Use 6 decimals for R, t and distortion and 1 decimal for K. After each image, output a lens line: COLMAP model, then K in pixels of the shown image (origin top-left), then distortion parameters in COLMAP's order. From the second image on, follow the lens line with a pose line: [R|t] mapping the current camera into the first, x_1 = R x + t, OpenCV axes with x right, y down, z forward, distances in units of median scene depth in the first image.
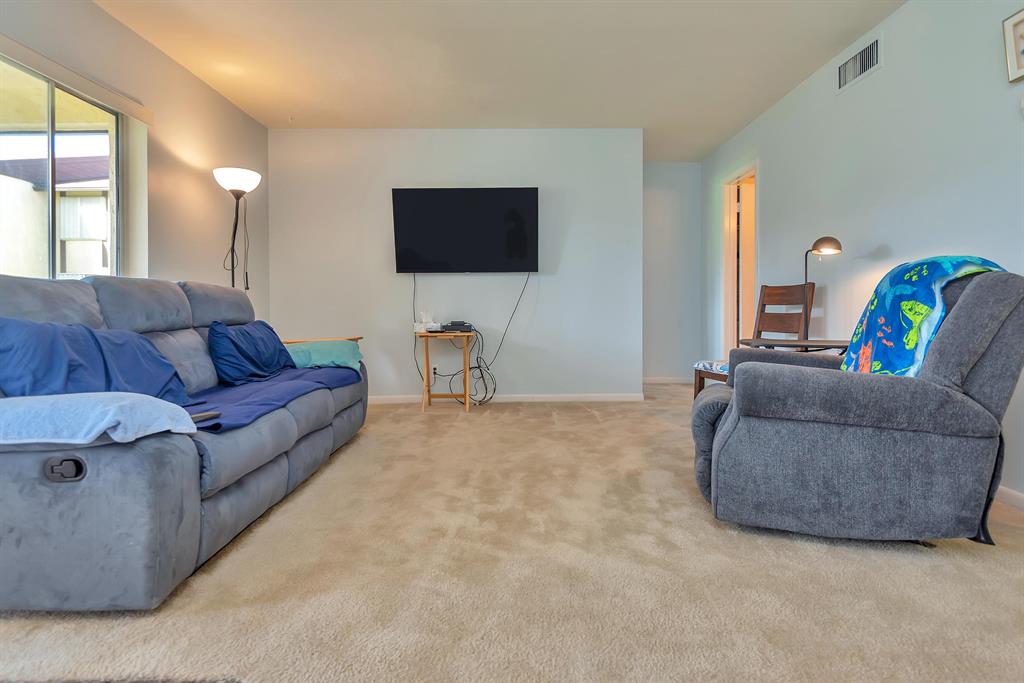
lens RADIAL K [[503.9, 0, 515.2], [0, 503.9, 310.1], [0, 0, 1]] dist [0.006616, -0.004031]
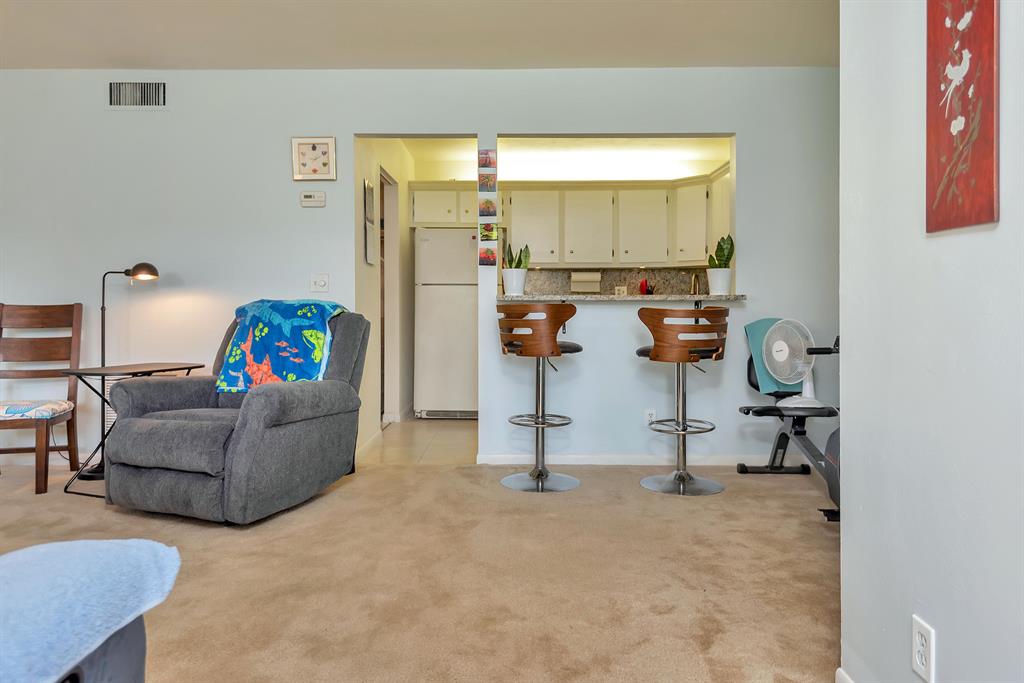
lens RADIAL K [[682.0, 0, 510.1], [0, 682.0, 309.4], [0, 0, 1]] dist [0.032095, -0.027184]
pose [[0.013345, 0.001982, 0.999909, -1.200862], [0.003501, 0.999992, -0.002029, -0.071904], [-0.999905, 0.003528, 0.013338, 0.386527]]
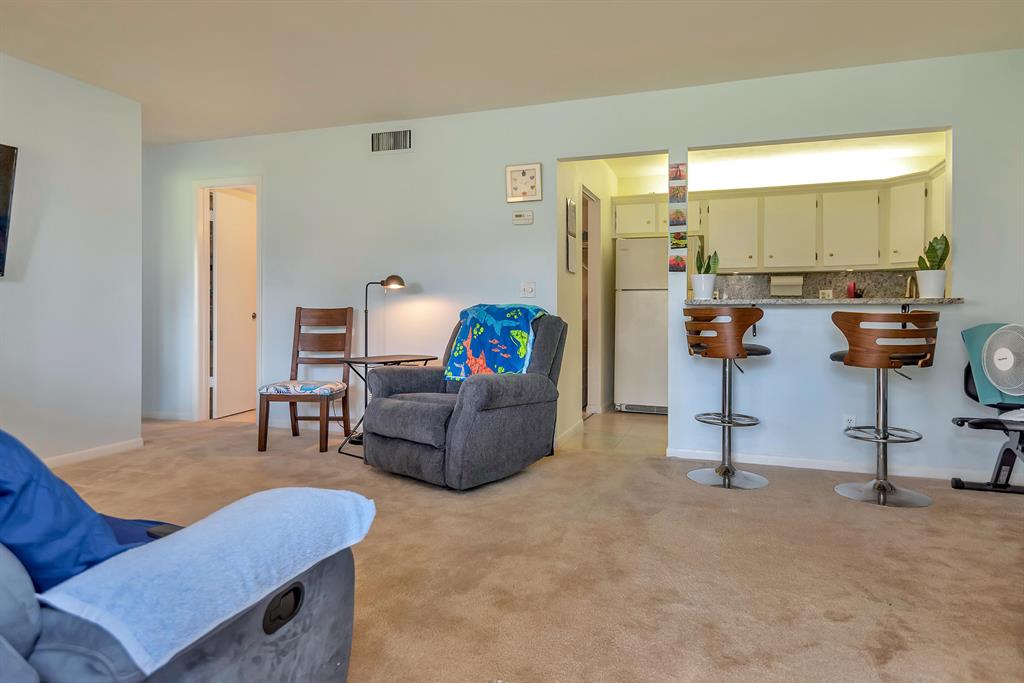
lens RADIAL K [[616.4, 0, 511.4], [0, 616.4, 313.6], [0, 0, 1]] dist [0.022011, -0.017853]
pose [[0.336611, 0.000760, 0.941643, -1.197771], [0.000108, 1.000000, -0.000846, -0.072236], [-0.941644, 0.000387, 0.336611, 0.306385]]
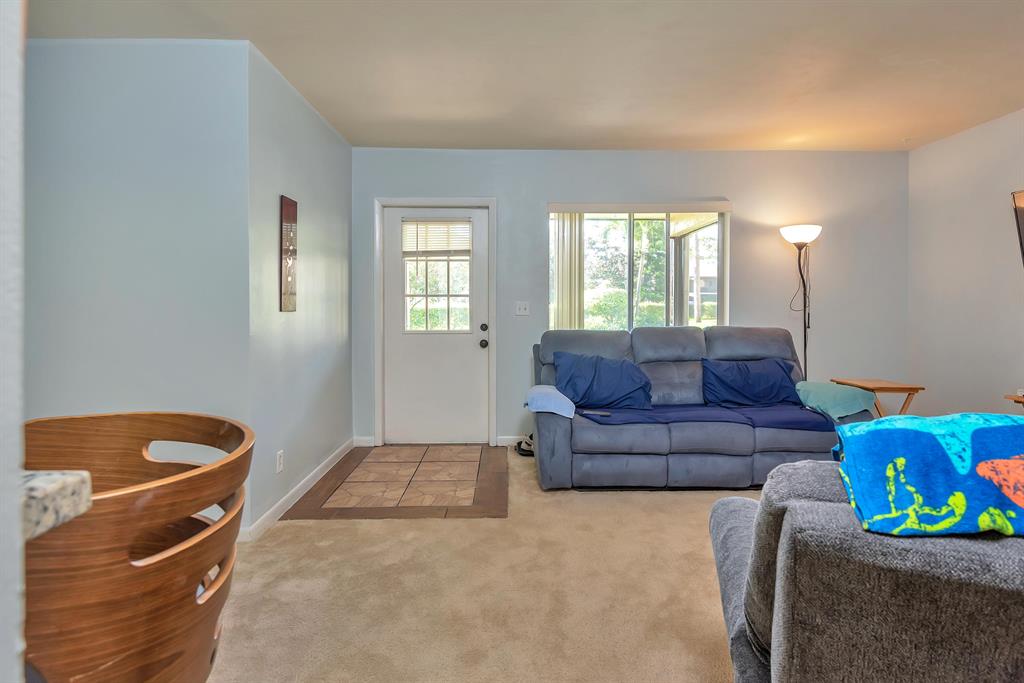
lens RADIAL K [[538.8, 0, 503.4], [0, 538.8, 301.6], [0, 0, 1]] dist [0.003610, -0.010370]
pose [[0.012528, 0.009807, -0.999873, 1.310415], [-0.004248, 0.999943, 0.009754, -0.214713], [0.999912, 0.004125, 0.012569, 0.588118]]
